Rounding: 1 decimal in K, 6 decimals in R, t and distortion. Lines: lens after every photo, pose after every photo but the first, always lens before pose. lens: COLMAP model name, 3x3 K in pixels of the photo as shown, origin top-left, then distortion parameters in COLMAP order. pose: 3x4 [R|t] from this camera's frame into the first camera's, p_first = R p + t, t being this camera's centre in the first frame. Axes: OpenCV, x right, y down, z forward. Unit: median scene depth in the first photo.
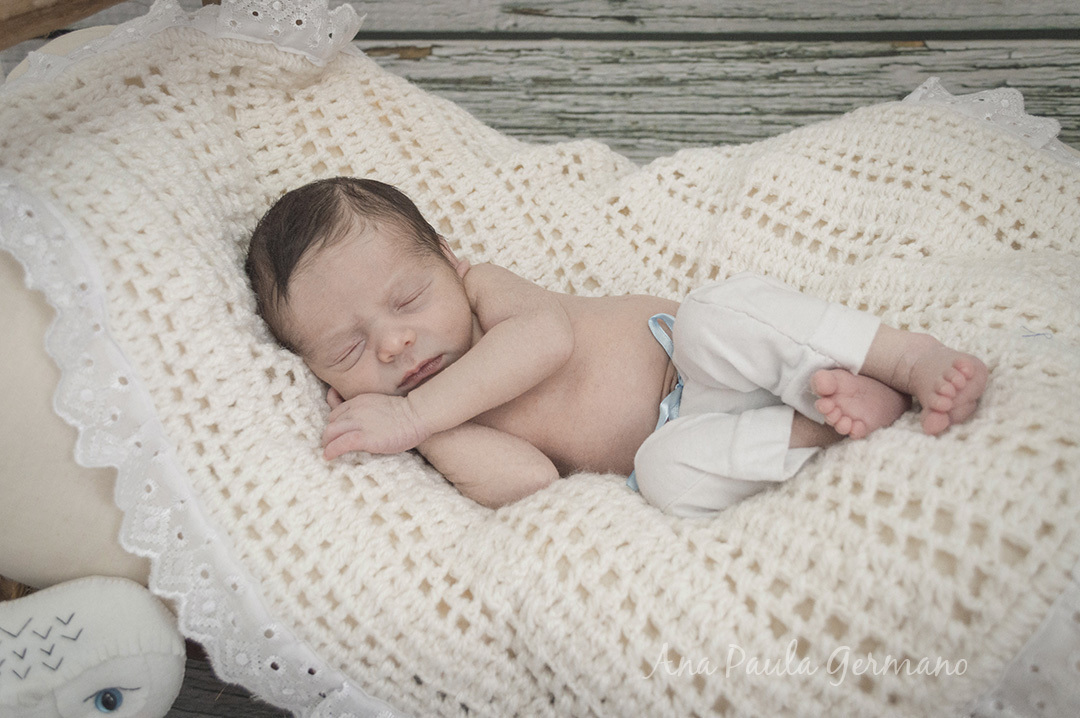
lens RADIAL K [[1019.7, 0, 533.3], [0, 1019.7, 358.4], [0, 0, 1]] dist [0.004879, 0.000000]
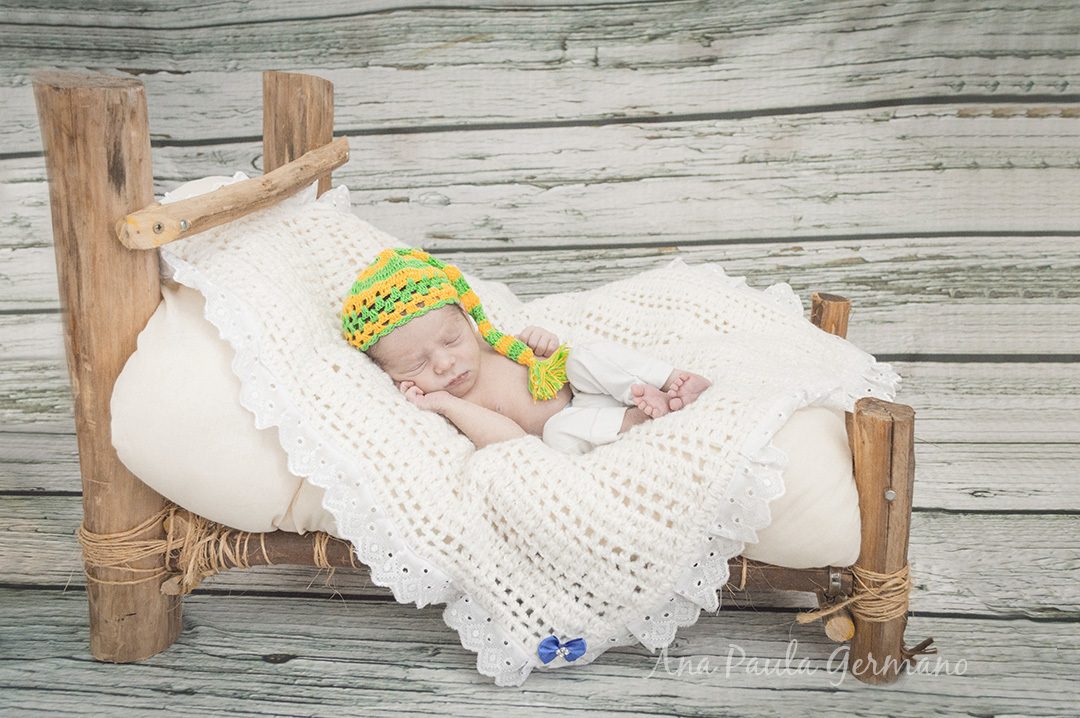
lens RADIAL K [[815.7, 0, 512.2], [0, 815.7, 360.6], [0, 0, 1]] dist [-0.015869, 0.005780]
pose [[0.992334, -0.036234, 0.118151, -0.061568], [0.059768, 0.977518, -0.202203, 0.138218], [-0.108168, 0.207715, 0.972190, -0.267058]]
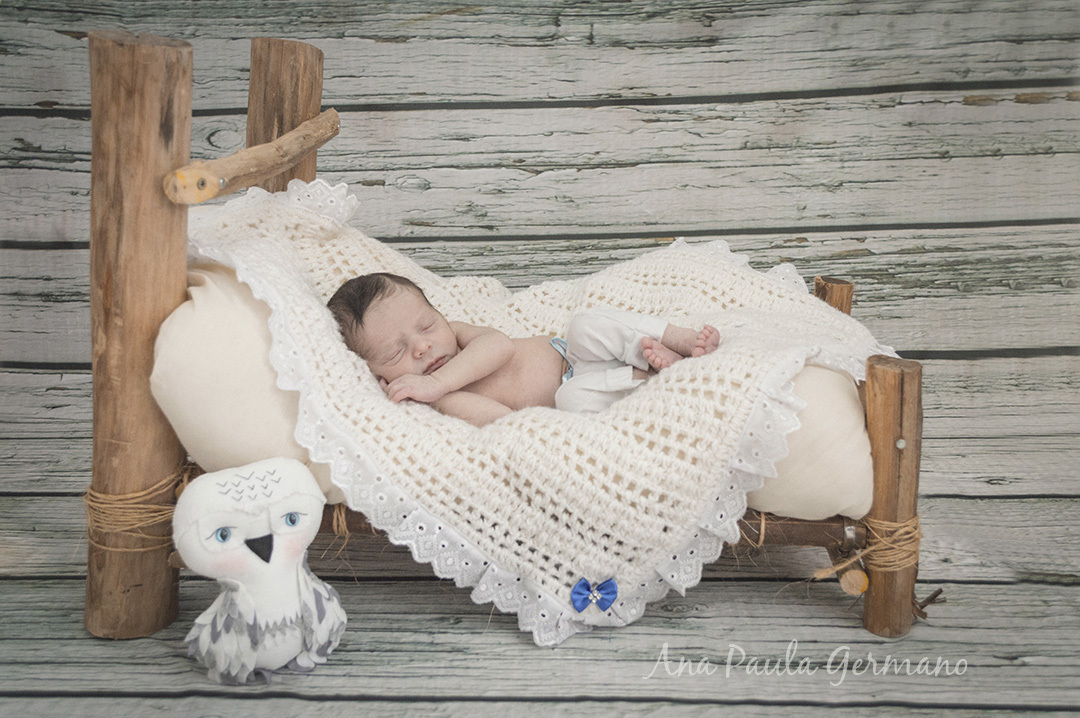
lens RADIAL K [[1019.7, 0, 513.5], [0, 1019.7, 373.2], [0, 0, 1]] dist [0.004879, 0.000000]
pose [[0.981154, -0.025313, 0.191562, -0.180173], [0.072500, 0.967179, -0.243534, 0.270826], [-0.179110, 0.252833, 0.950787, -0.431236]]
